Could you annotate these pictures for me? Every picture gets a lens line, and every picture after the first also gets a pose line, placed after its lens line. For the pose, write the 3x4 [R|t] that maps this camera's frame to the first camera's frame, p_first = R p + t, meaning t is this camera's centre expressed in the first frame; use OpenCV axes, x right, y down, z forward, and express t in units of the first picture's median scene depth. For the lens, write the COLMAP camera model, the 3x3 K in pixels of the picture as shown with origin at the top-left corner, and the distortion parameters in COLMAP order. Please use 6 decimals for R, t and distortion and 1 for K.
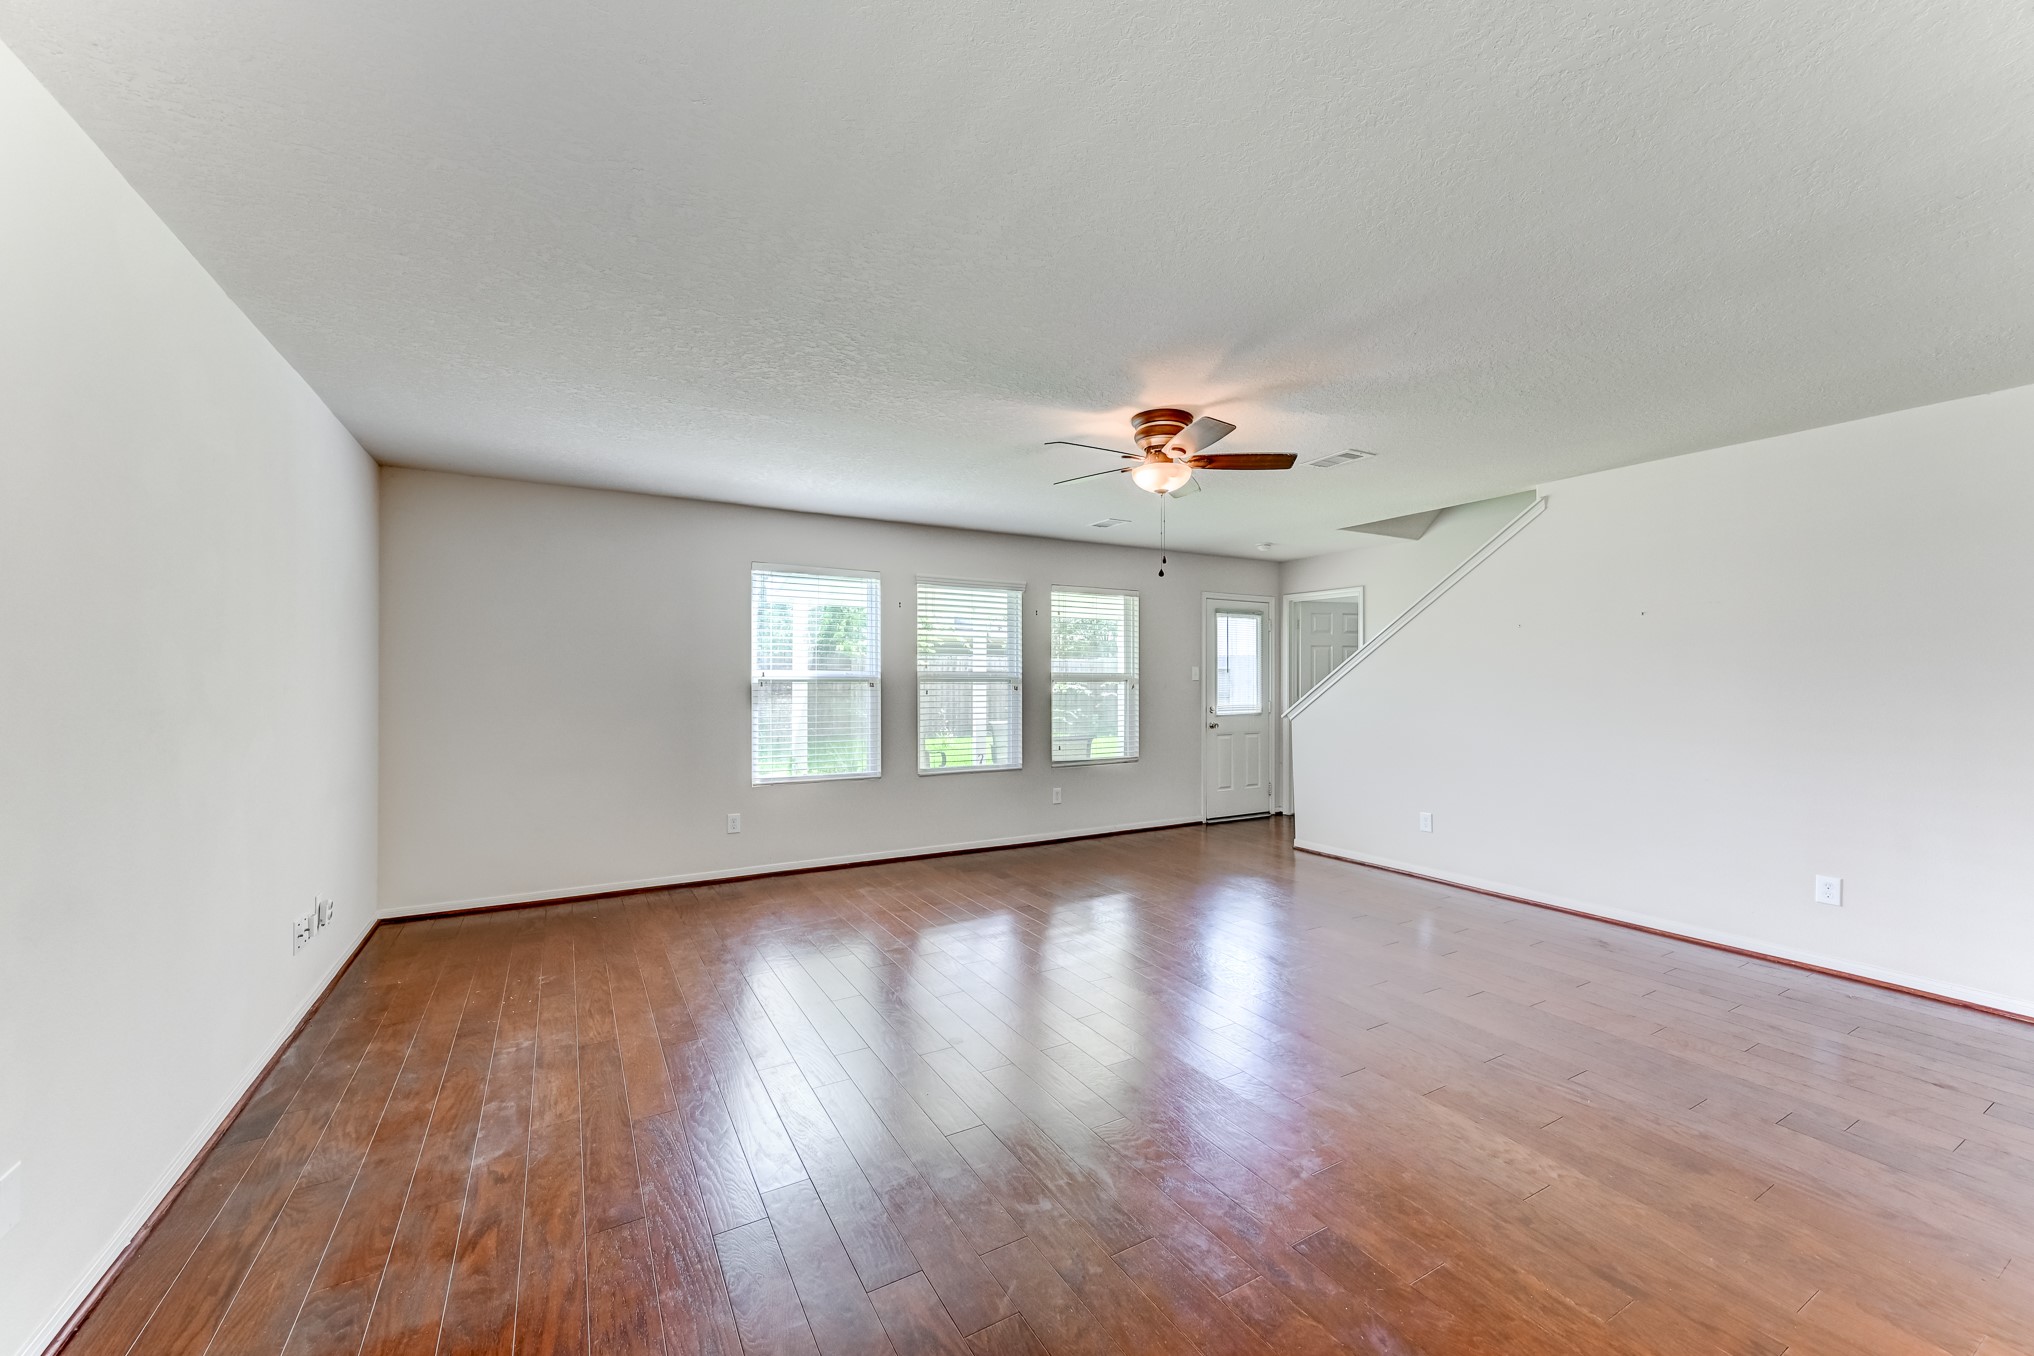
lens RADIAL K [[794.3, 0, 1006.6], [0, 794.3, 678.0], [0, 0, 1]] dist [0.007542, 0.000794]
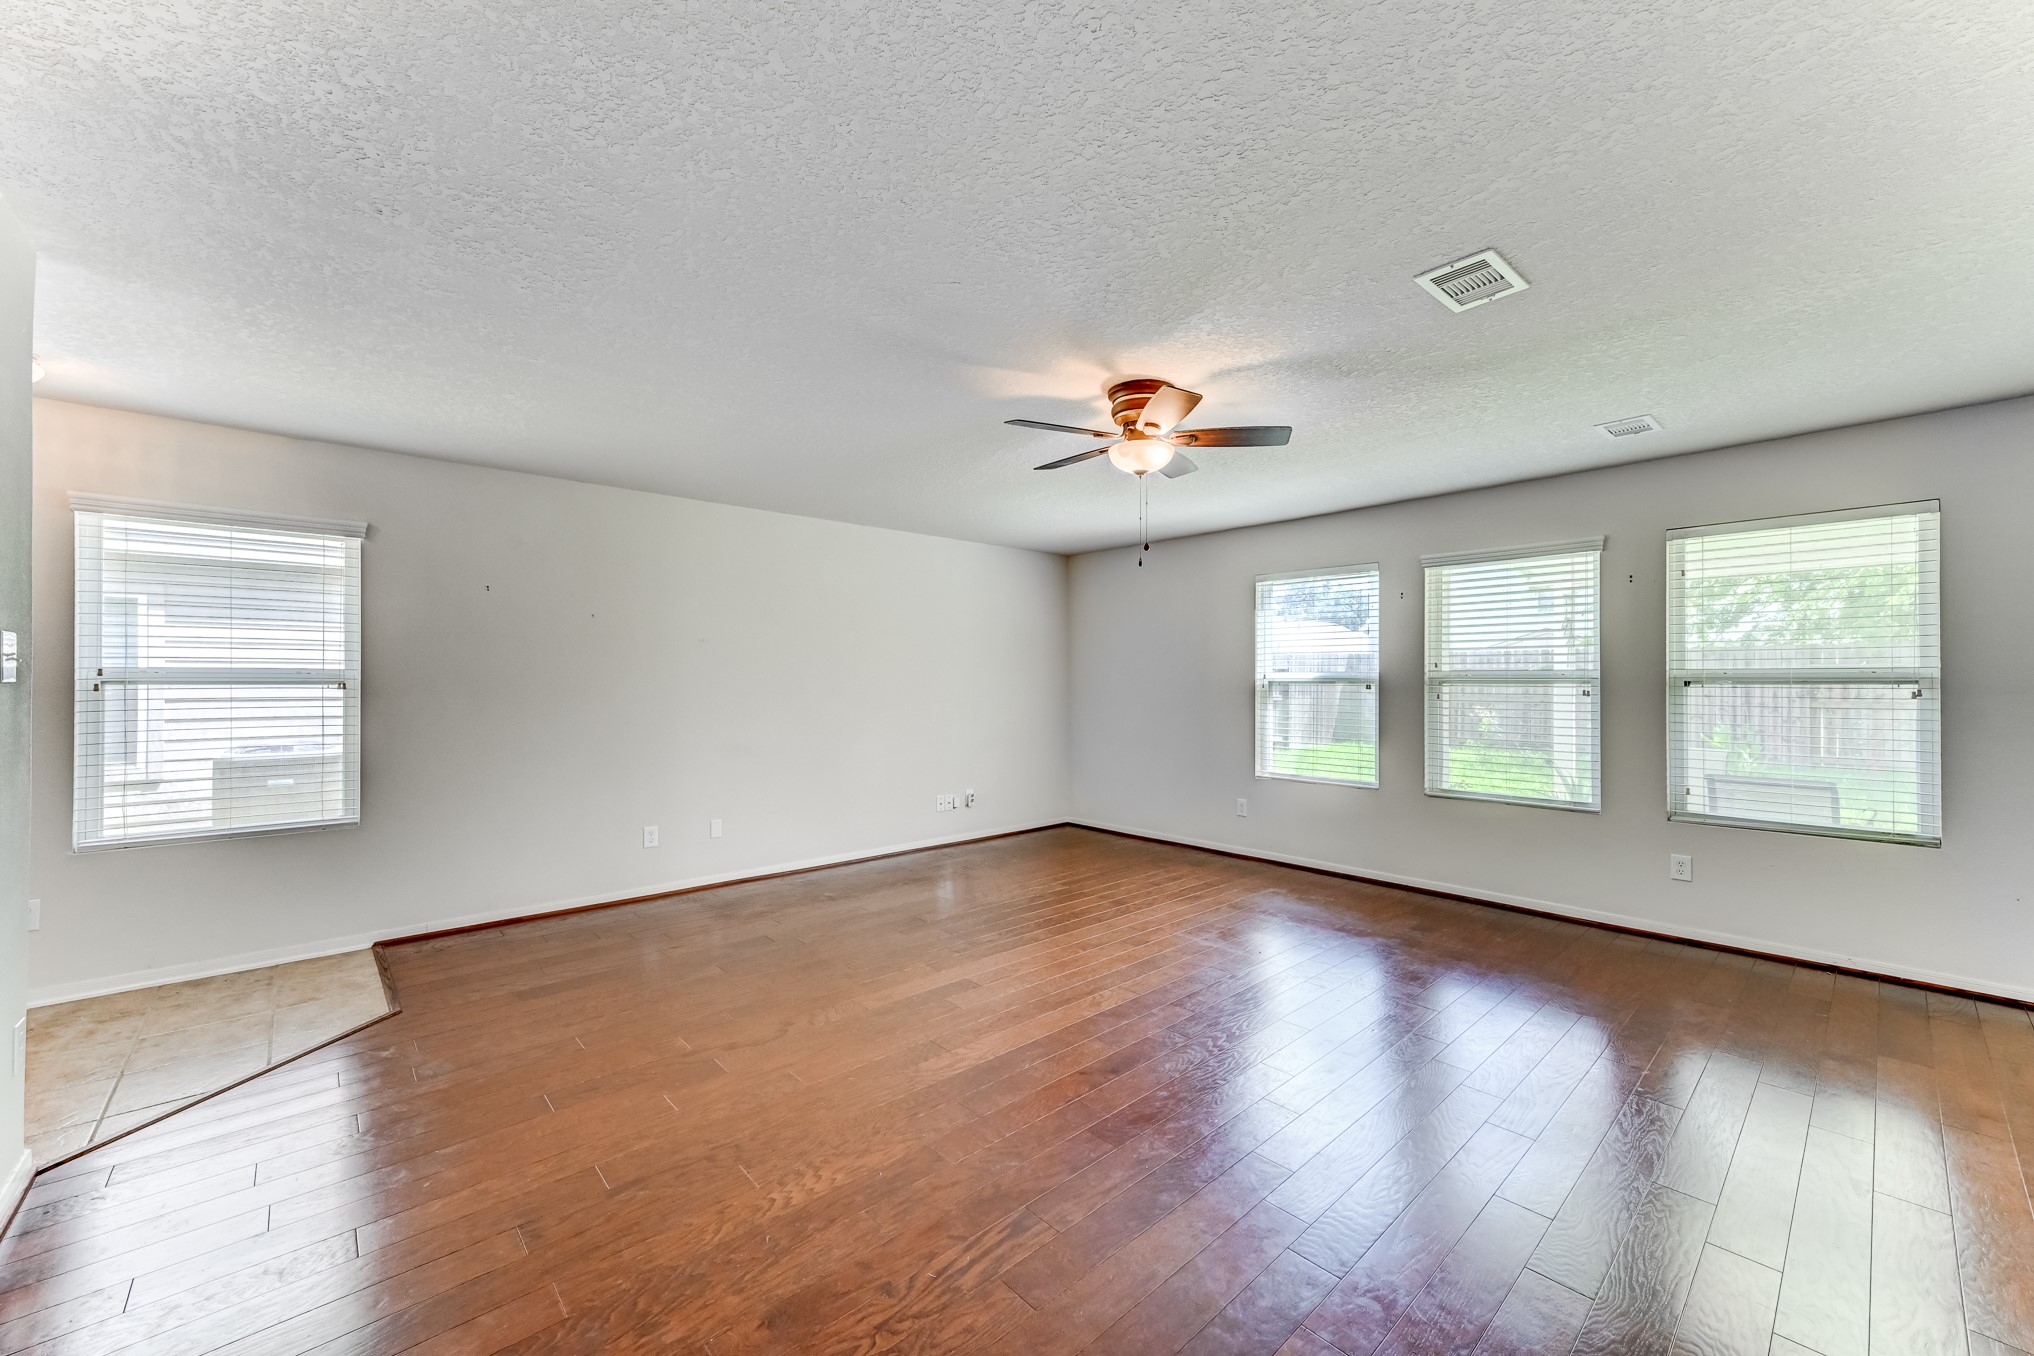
lens RADIAL K [[794.3, 0, 1021.2], [0, 794.3, 681.5], [0, 0, 1]] dist [0.007542, 0.000794]
pose [[0.210976, -0.000933, -0.977491, 0.638816], [0.002696, 0.999996, -0.000372, 0.001862], [0.977488, -0.002557, 0.210977, 0.413180]]
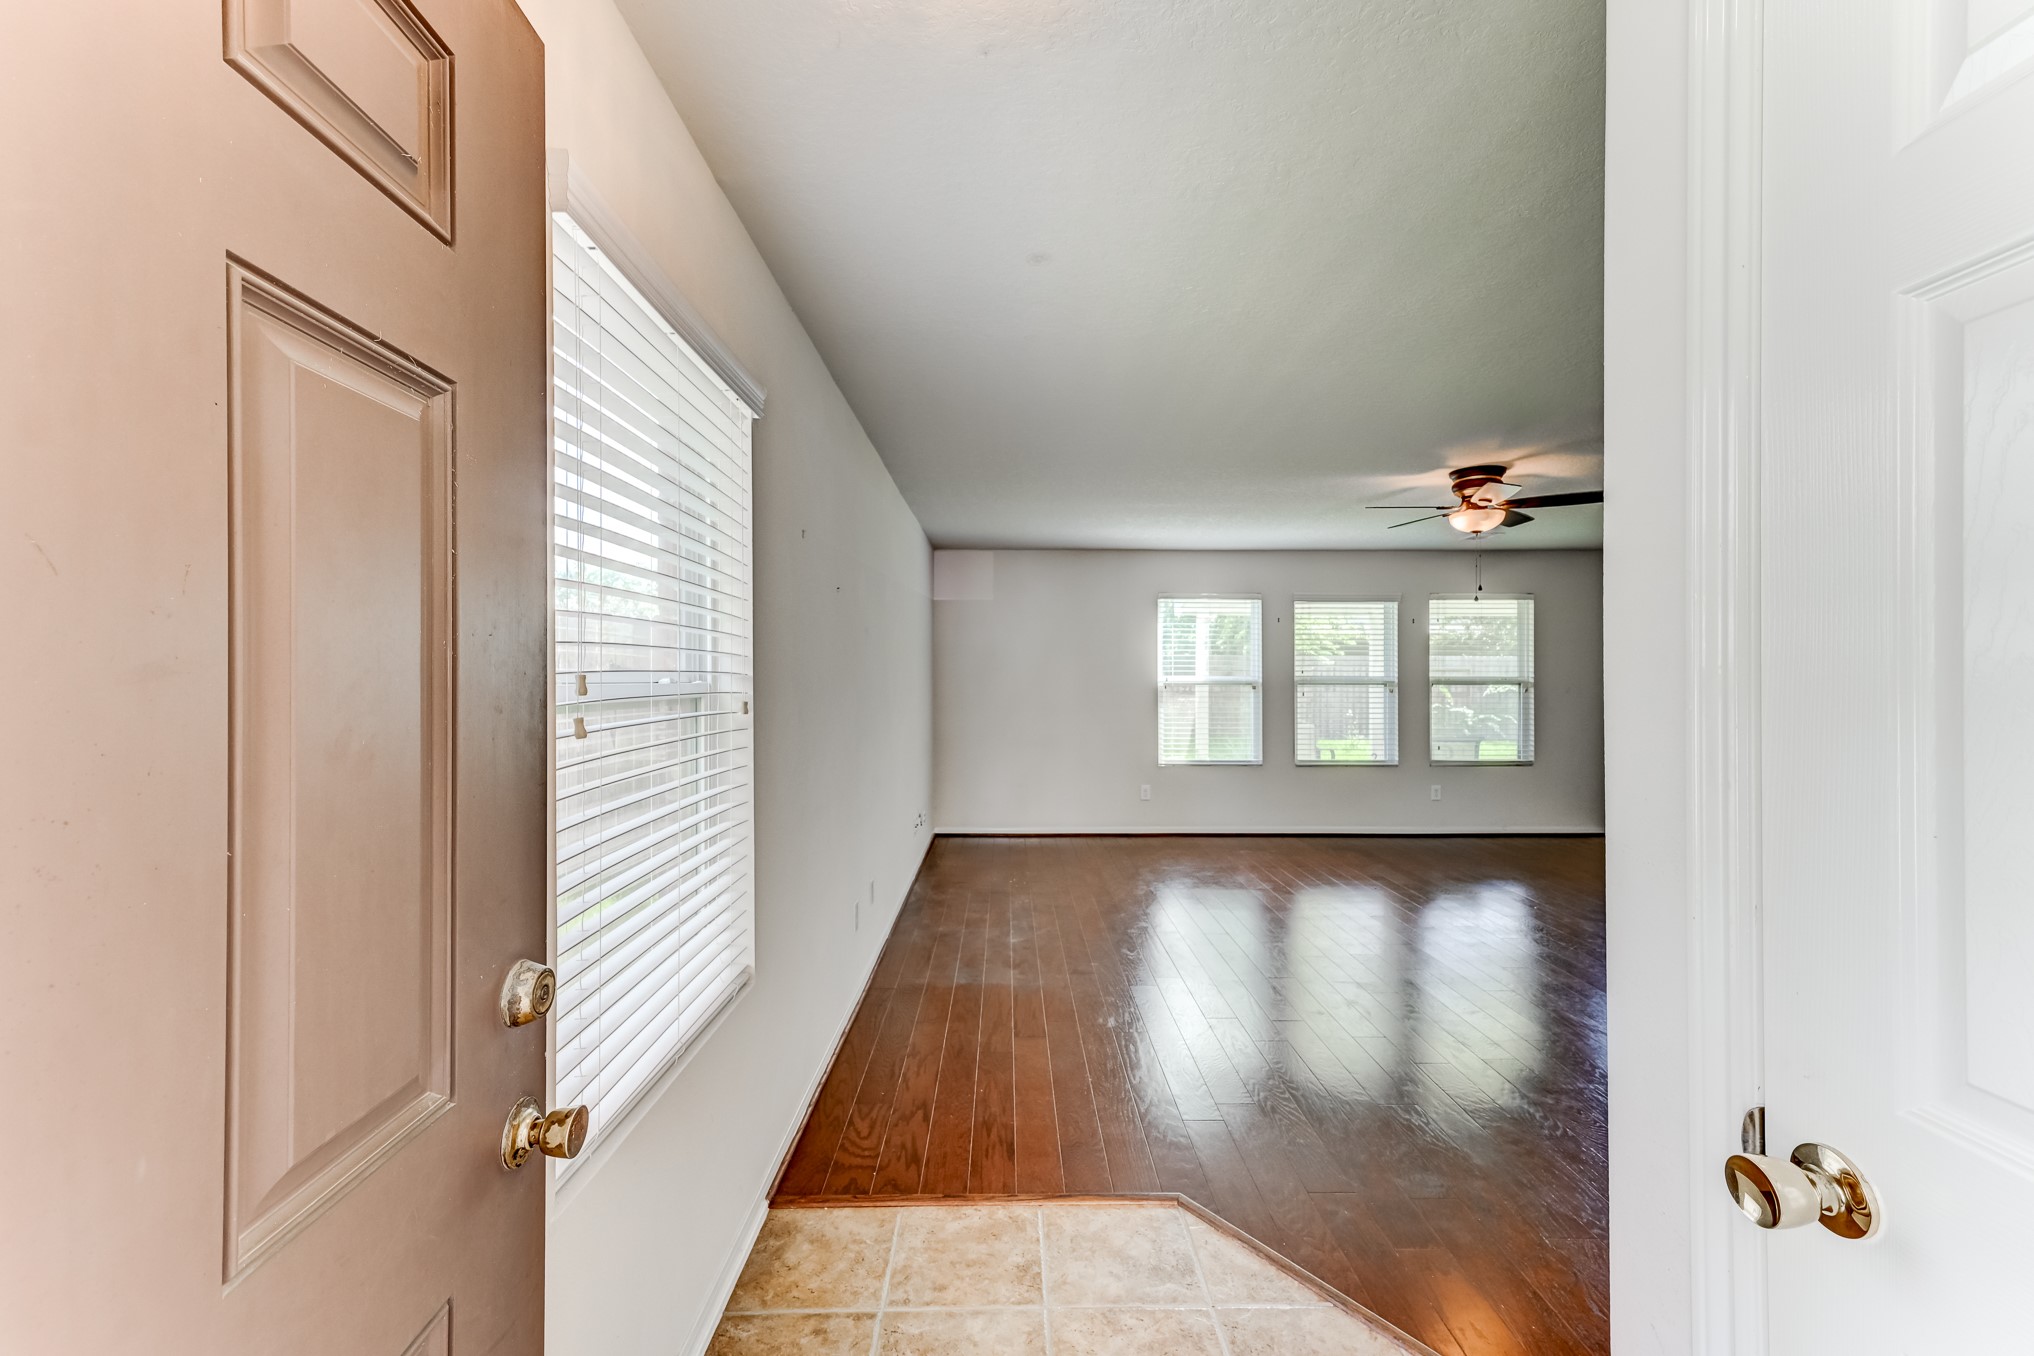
lens RADIAL K [[834.6, 0, 1022.7], [0, 834.6, 667.9], [0, 0, 1]] dist [0.016217, 0.000051]
pose [[0.884872, -0.007052, -0.465780, 0.109618], [0.001941, 0.999933, -0.011454, -0.007699], [0.465830, 0.009231, 0.884826, -0.286516]]
